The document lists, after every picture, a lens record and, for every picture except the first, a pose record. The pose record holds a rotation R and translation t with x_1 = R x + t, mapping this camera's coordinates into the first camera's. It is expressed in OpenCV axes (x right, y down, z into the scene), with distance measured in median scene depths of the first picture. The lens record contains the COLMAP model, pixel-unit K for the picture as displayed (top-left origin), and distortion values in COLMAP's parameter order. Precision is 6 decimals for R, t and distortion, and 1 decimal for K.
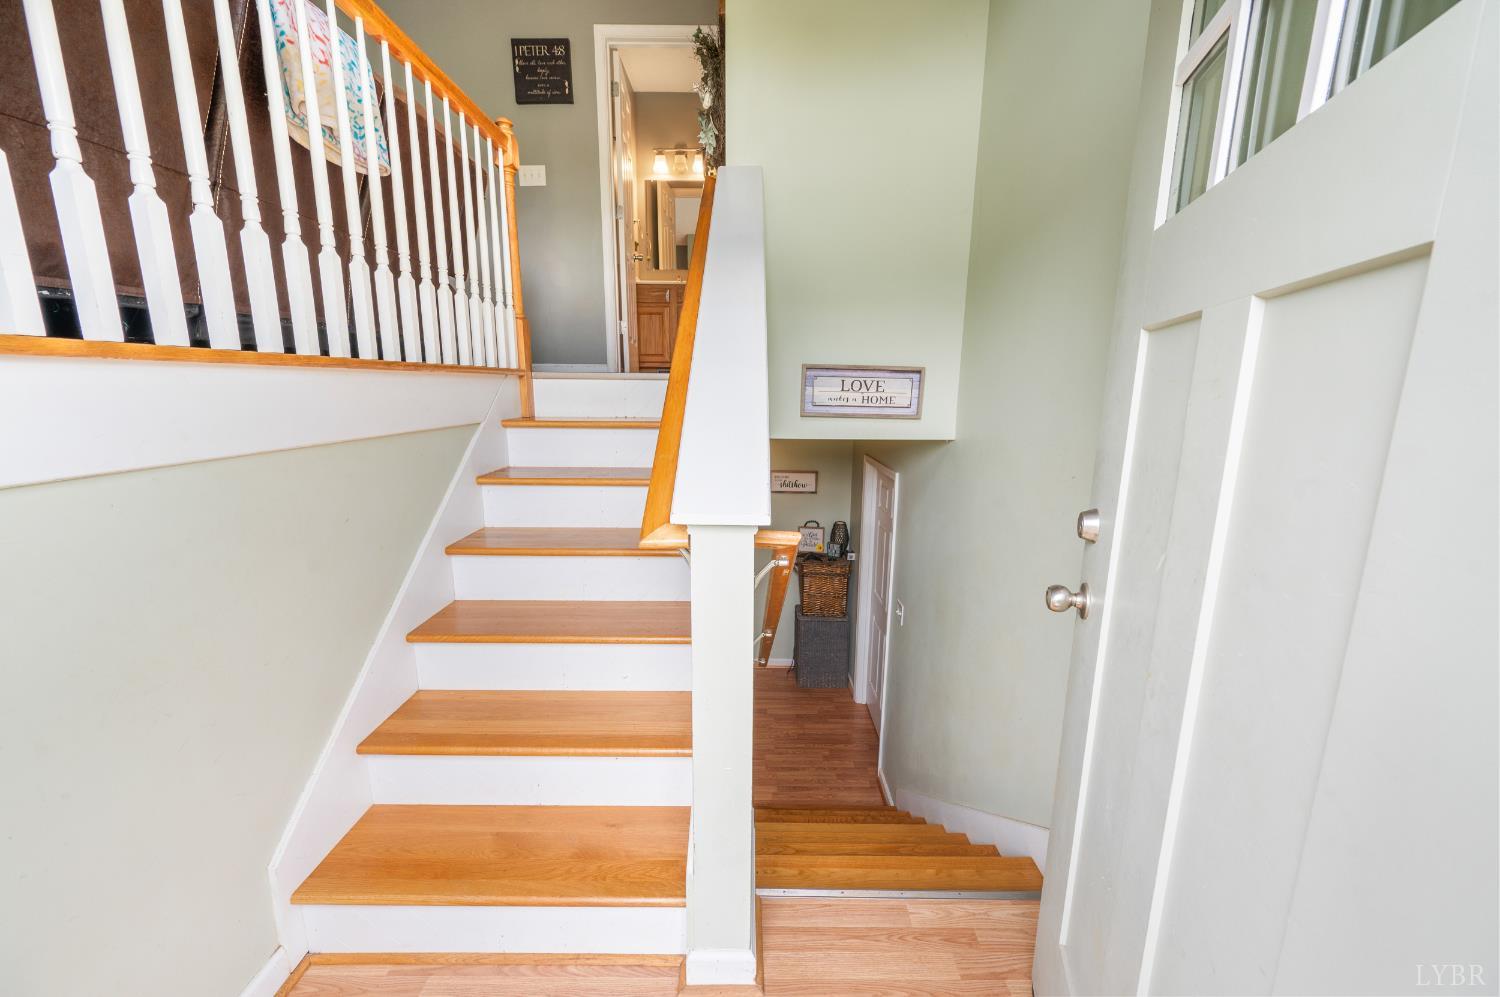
lens RADIAL K [[594.4, 0, 749.0], [0, 594.4, 502.4], [0, 0, 1]] dist [-0.005027, 0.001755]
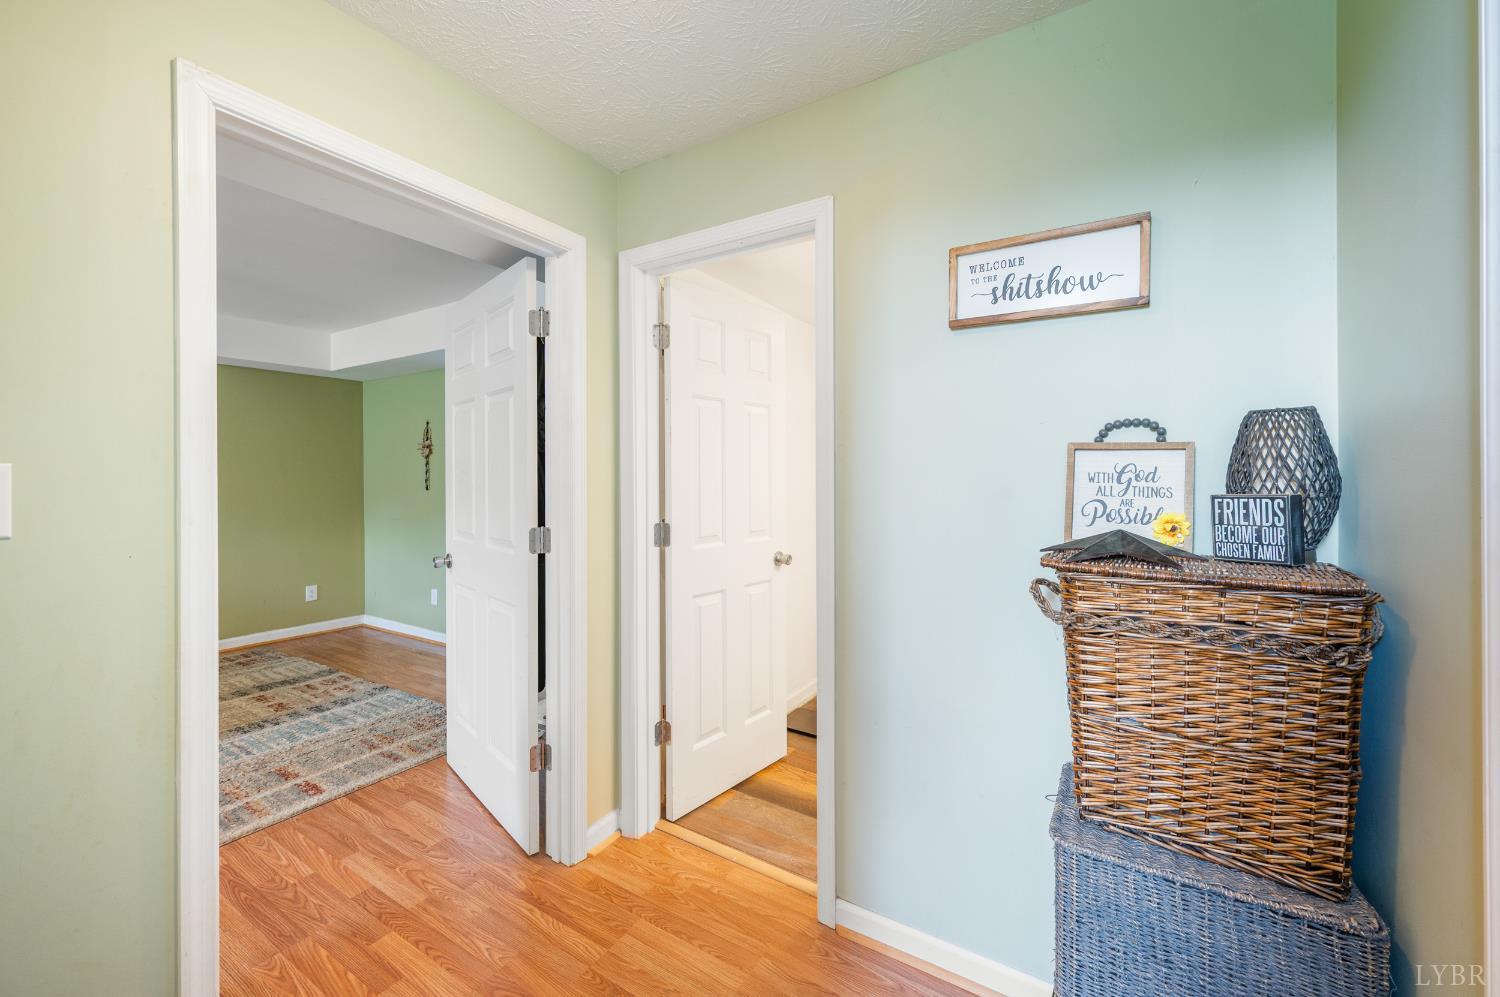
lens RADIAL K [[594.4, 0, 752.2], [0, 594.4, 490.6], [0, 0, 1]] dist [-0.005027, 0.001755]
pose [[0.842082, -0.009453, -0.539266, 0.107190], [-0.091094, 0.982990, -0.159478, 0.115631], [0.531601, 0.183417, 0.826897, 0.723789]]
